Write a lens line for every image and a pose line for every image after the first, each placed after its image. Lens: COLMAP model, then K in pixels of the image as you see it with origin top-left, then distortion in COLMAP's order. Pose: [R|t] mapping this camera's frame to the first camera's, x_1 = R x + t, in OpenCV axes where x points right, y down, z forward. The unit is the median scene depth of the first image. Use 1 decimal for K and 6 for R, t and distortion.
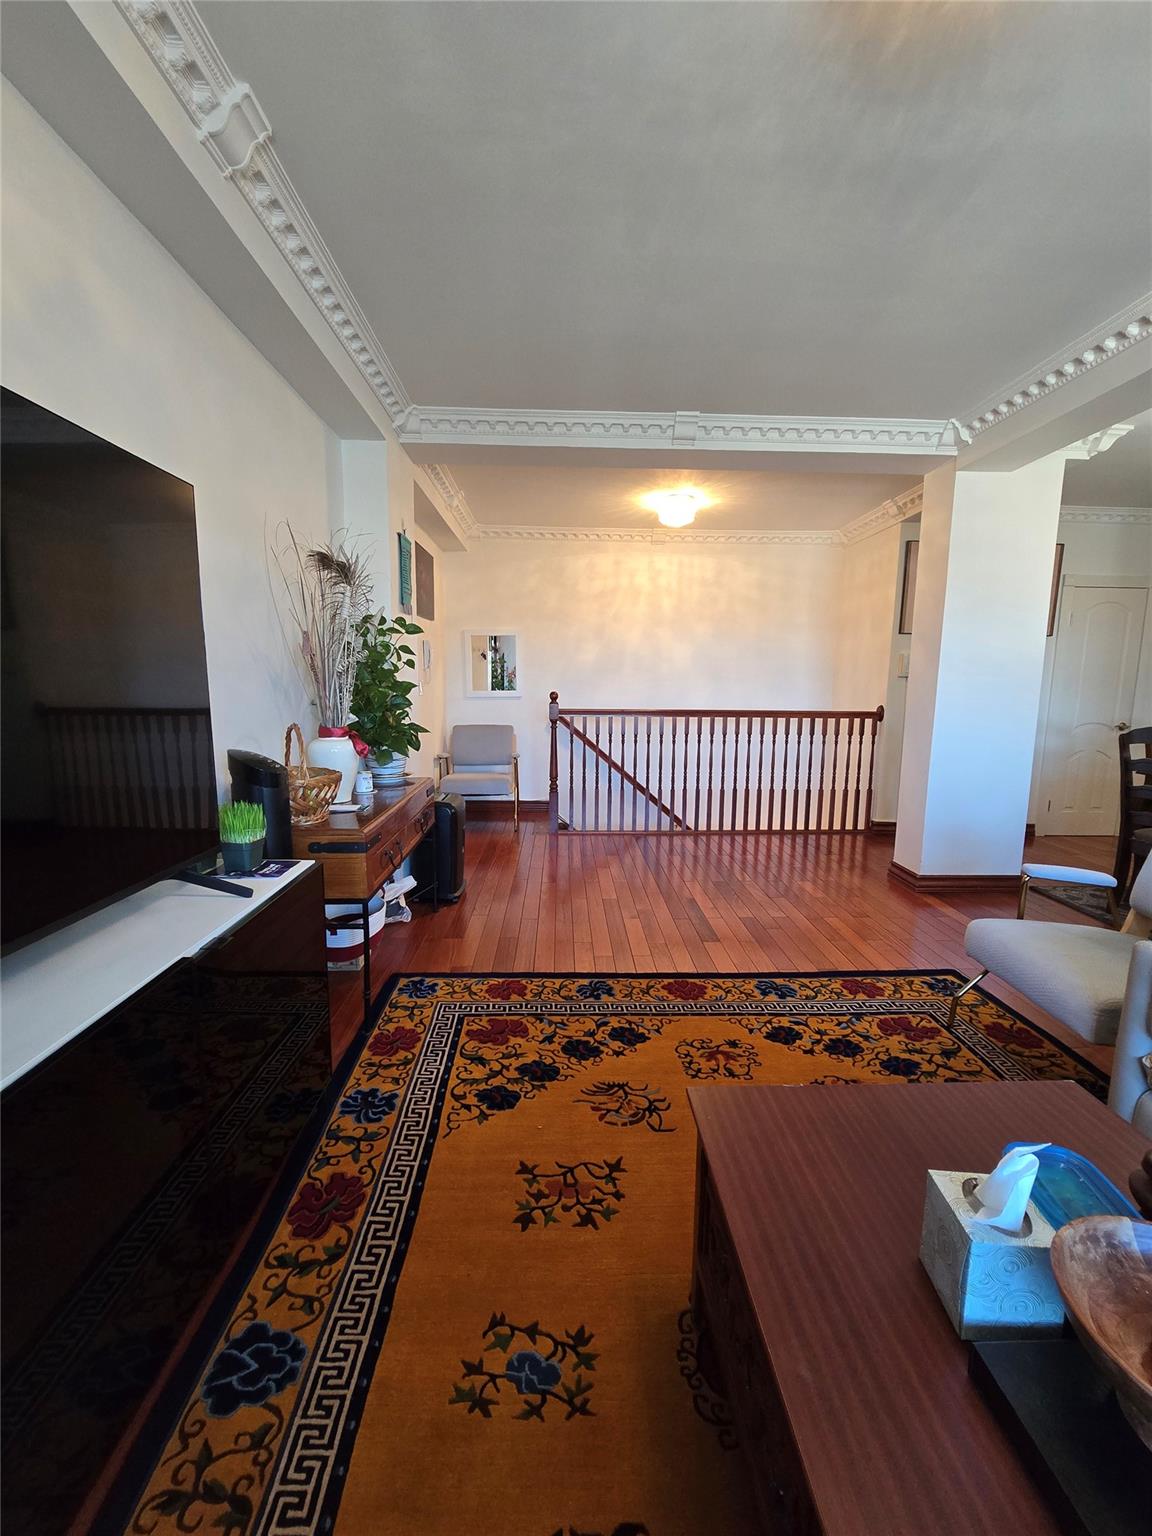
lens RADIAL K [[629.9, 0, 585.4], [0, 629.9, 759.3], [0, 0, 1]] dist [-0.006072, 0.000586]
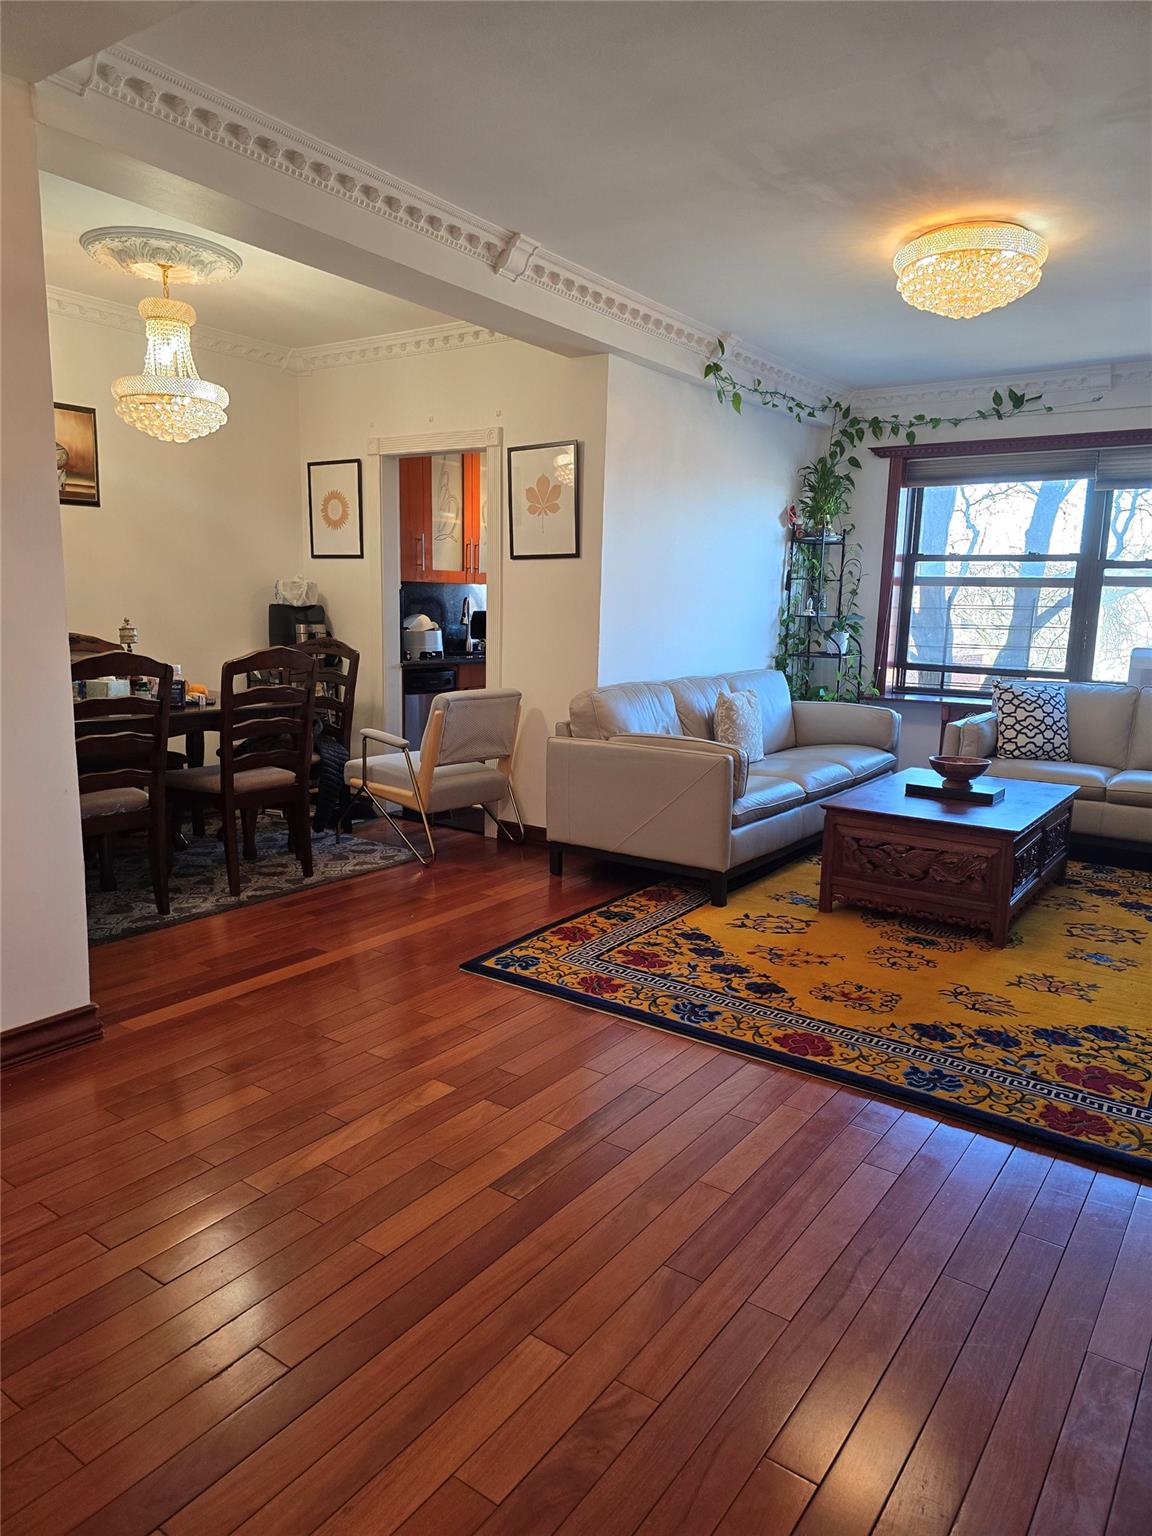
lens RADIAL K [[1028.1, 0, 582.1], [0, 1028.1, 761.9], [0, 0, 1]] dist [0.074553, -0.072085]
pose [[-0.793936, -0.128295, 0.594311, -0.336274], [0.038935, 0.964749, 0.260275, -0.296792], [-0.606754, 0.229781, -0.760954, 2.191275]]
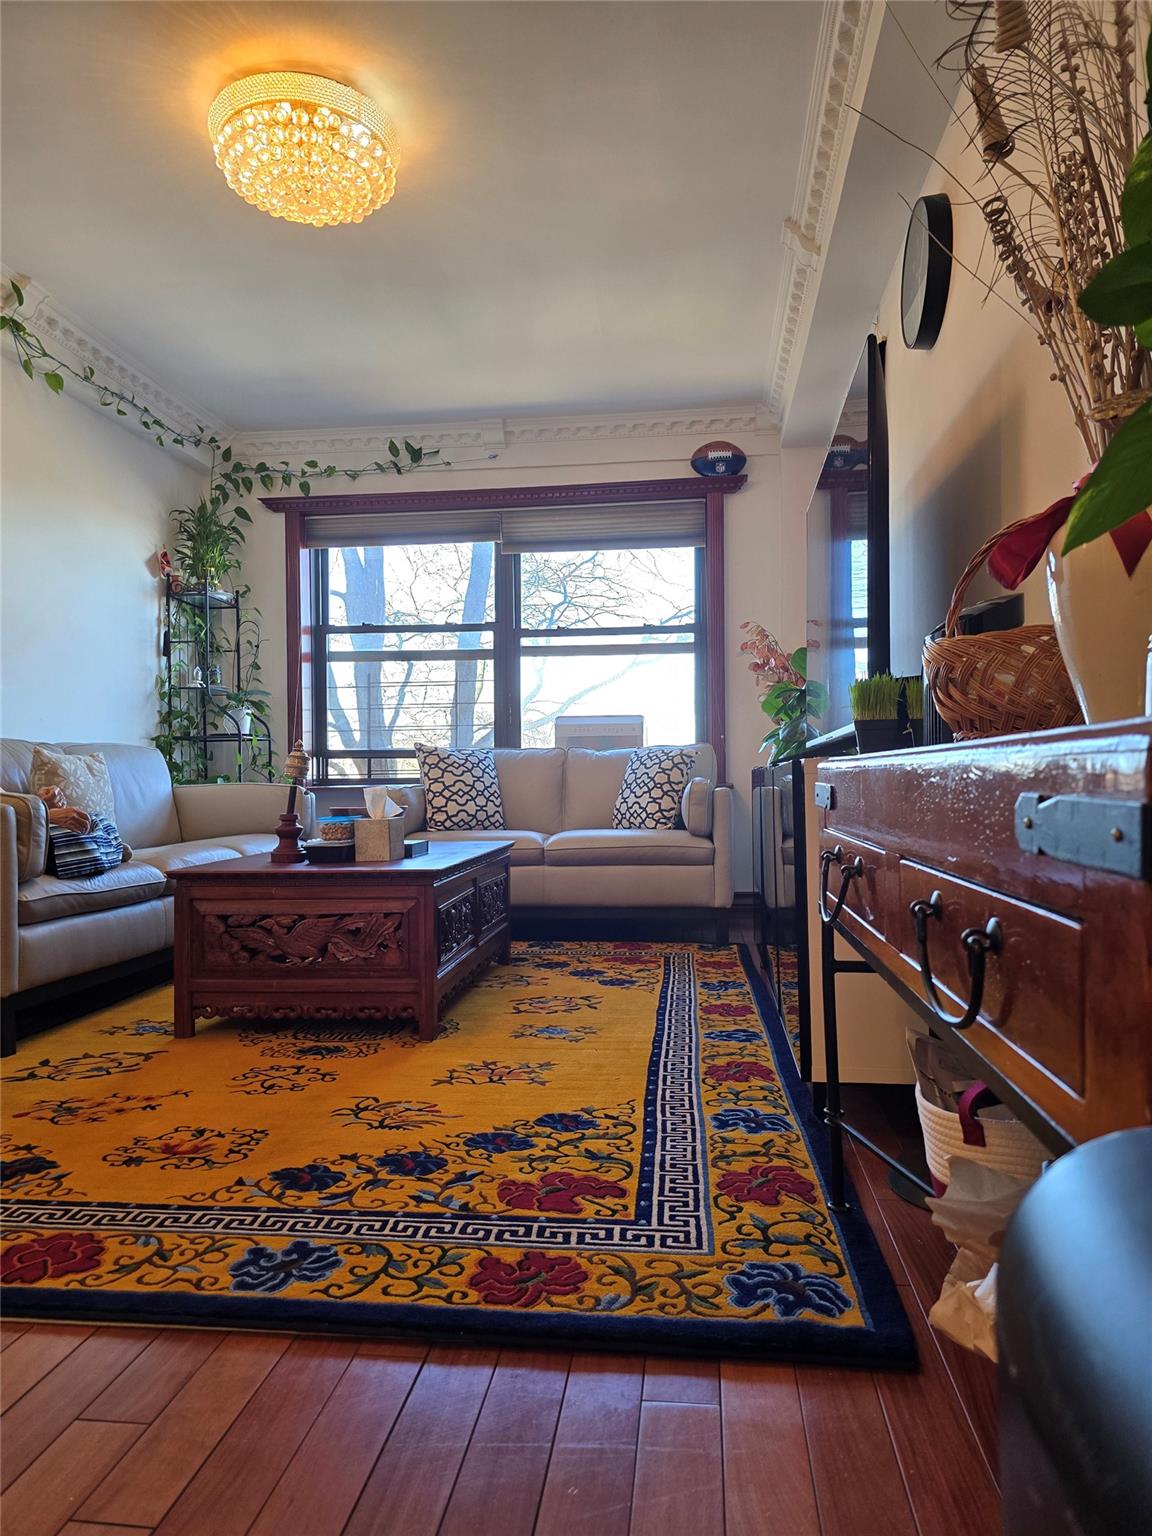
lens RADIAL K [[1028.1, 0, 569.9], [0, 1028.1, 775.9], [0, 0, 1]] dist [0.074553, -0.072085]
pose [[-0.986851, -0.001286, 0.161628, -0.262144], [0.017796, 0.993025, 0.116556, 0.025335], [-0.160651, 0.117900, -0.979944, 1.664955]]
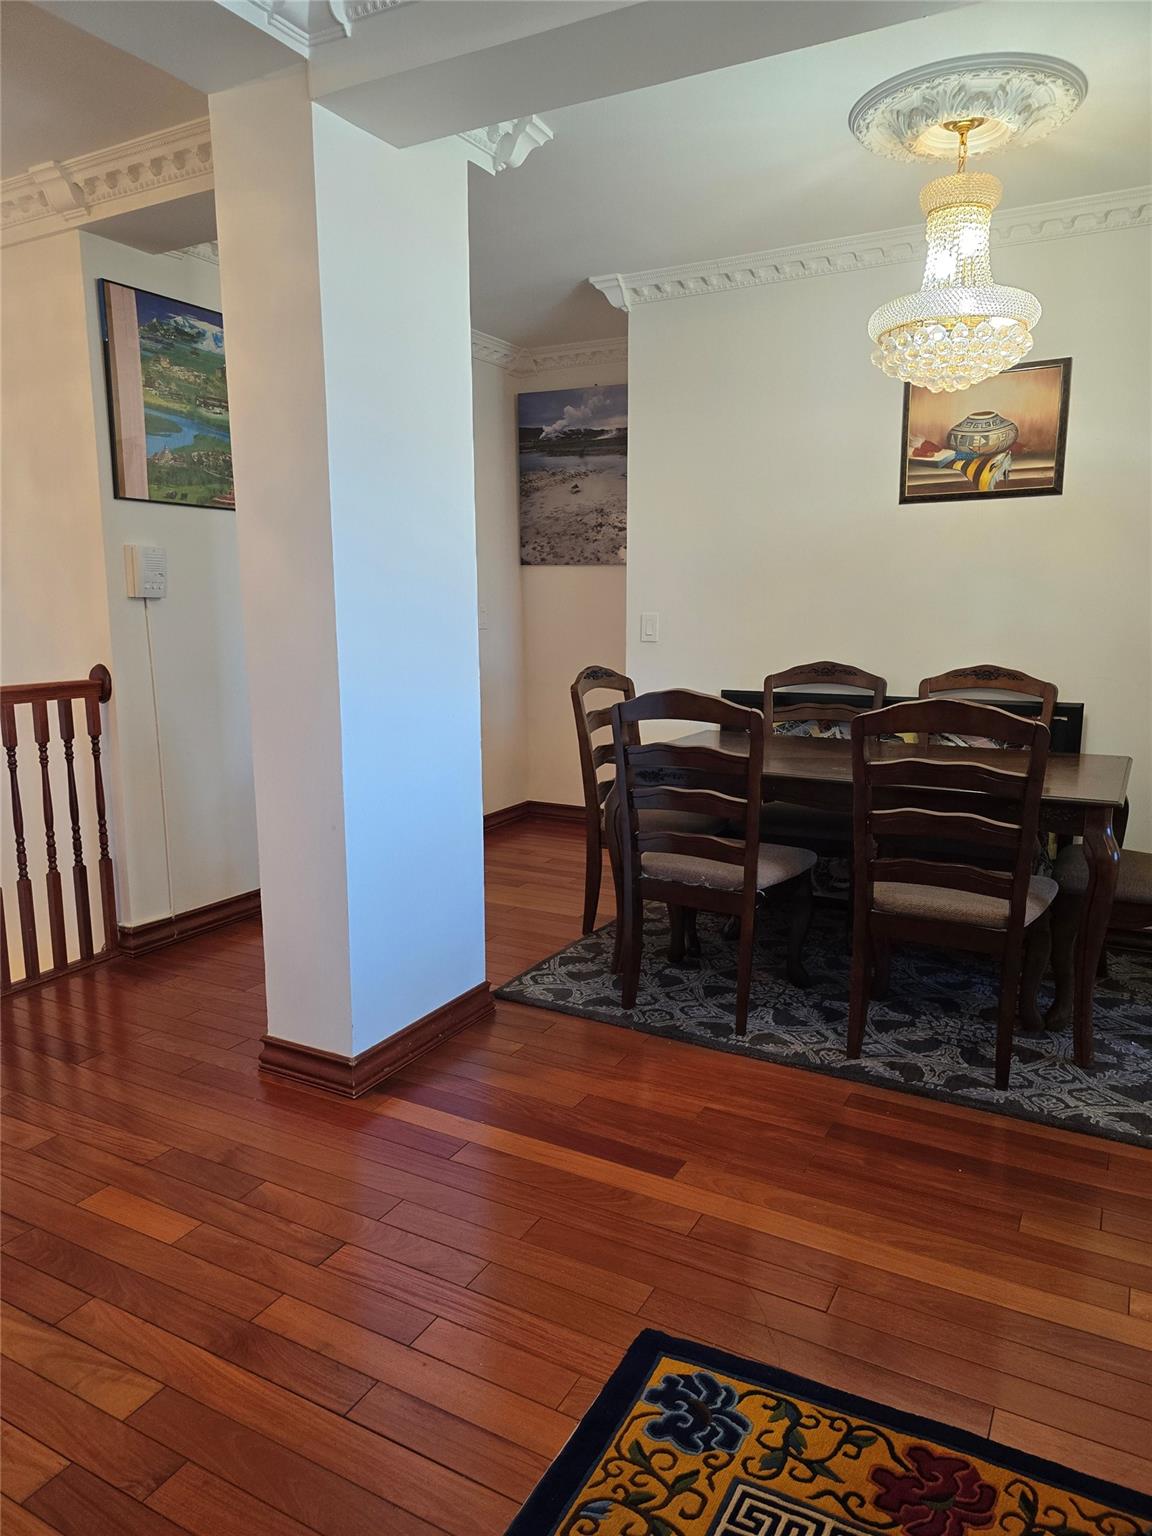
lens RADIAL K [[1028.1, 0, 567.8], [0, 1028.1, 770.6], [0, 0, 1]] dist [0.074553, -0.072085]
pose [[0.517338, -0.158863, 0.840907, 0.049586], [0.116761, 0.986533, 0.114541, -0.132144], [-0.847779, 0.038929, 0.528920, 0.790375]]
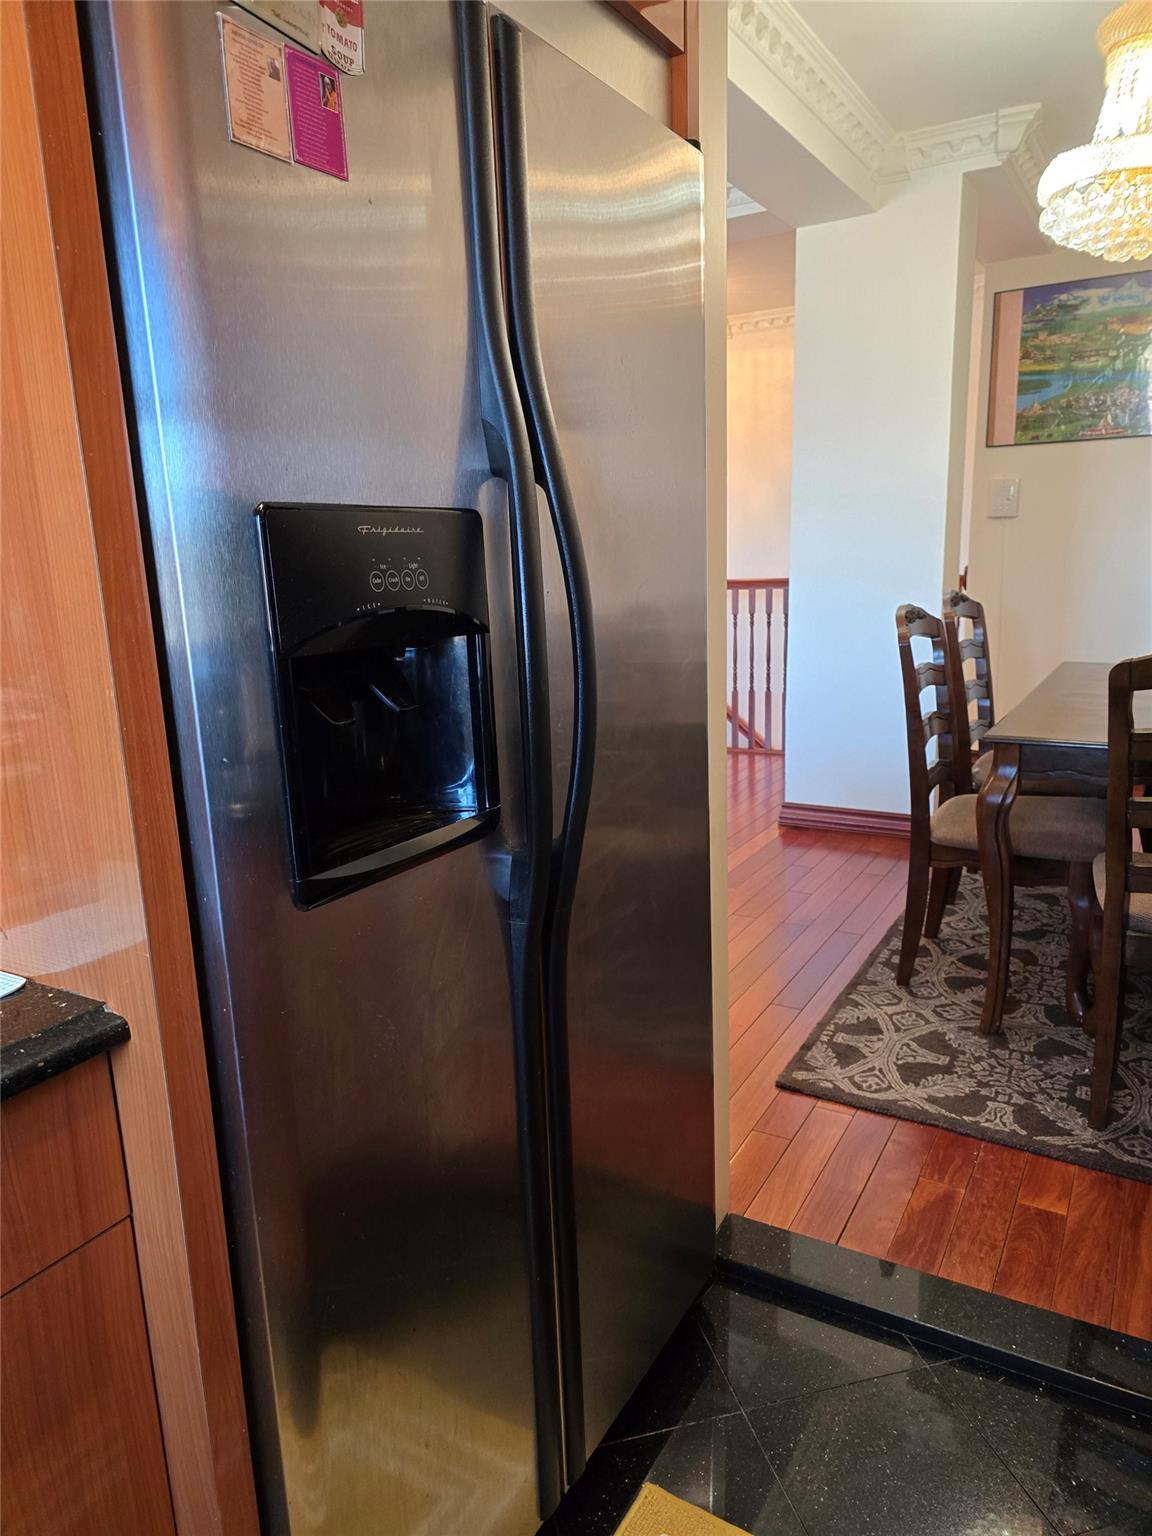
lens RADIAL K [[1028.1, 0, 584.4], [0, 1028.1, 768.9], [0, 0, 1]] dist [0.074553, -0.072085]
pose [[0.848723, 0.075053, -0.523485, 1.591493], [-0.023335, 0.994229, 0.104711, 0.041985], [0.528323, -0.076655, 0.845576, -0.250073]]
